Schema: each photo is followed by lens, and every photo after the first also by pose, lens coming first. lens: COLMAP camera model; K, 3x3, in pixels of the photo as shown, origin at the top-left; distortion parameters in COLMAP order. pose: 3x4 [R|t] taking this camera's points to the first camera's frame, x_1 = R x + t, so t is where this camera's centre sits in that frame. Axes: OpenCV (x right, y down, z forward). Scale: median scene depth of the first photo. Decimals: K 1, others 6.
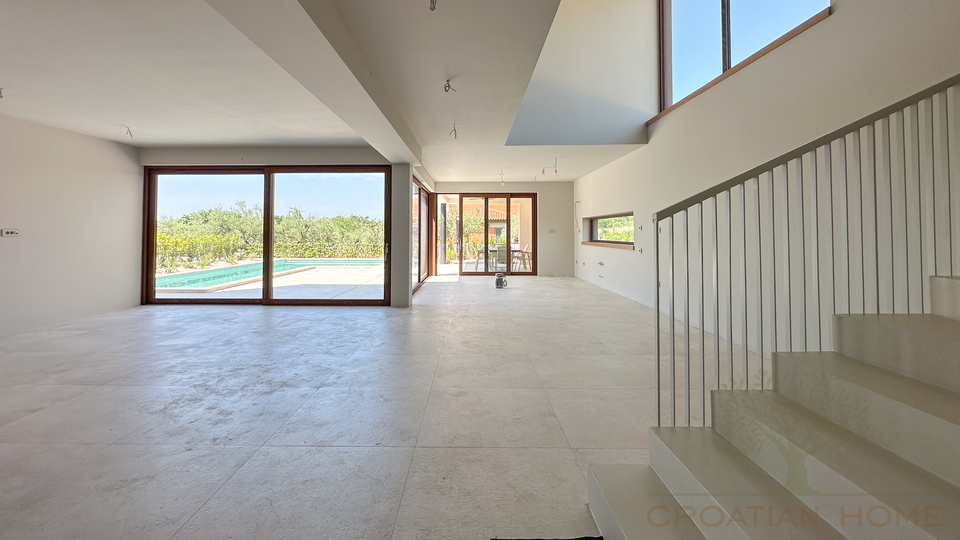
lens RADIAL K [[407.3, 0, 477.0], [0, 407.3, 221.6], [0, 0, 1]] dist [-0.000412, 0.000065]
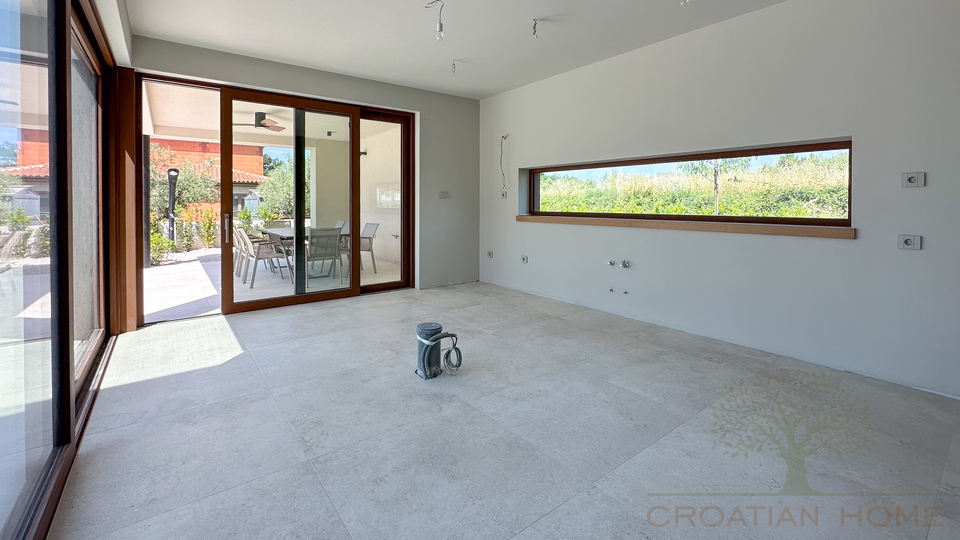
lens RADIAL K [[409.4, 0, 480.6], [0, 409.4, 206.0], [0, 0, 1]] dist [-0.000801, -0.000038]
pose [[0.802583, -0.005800, 0.596512, -0.077002], [-0.015824, 0.999394, 0.031008, 0.020933], [-0.596331, -0.034325, 0.802005, 0.582912]]
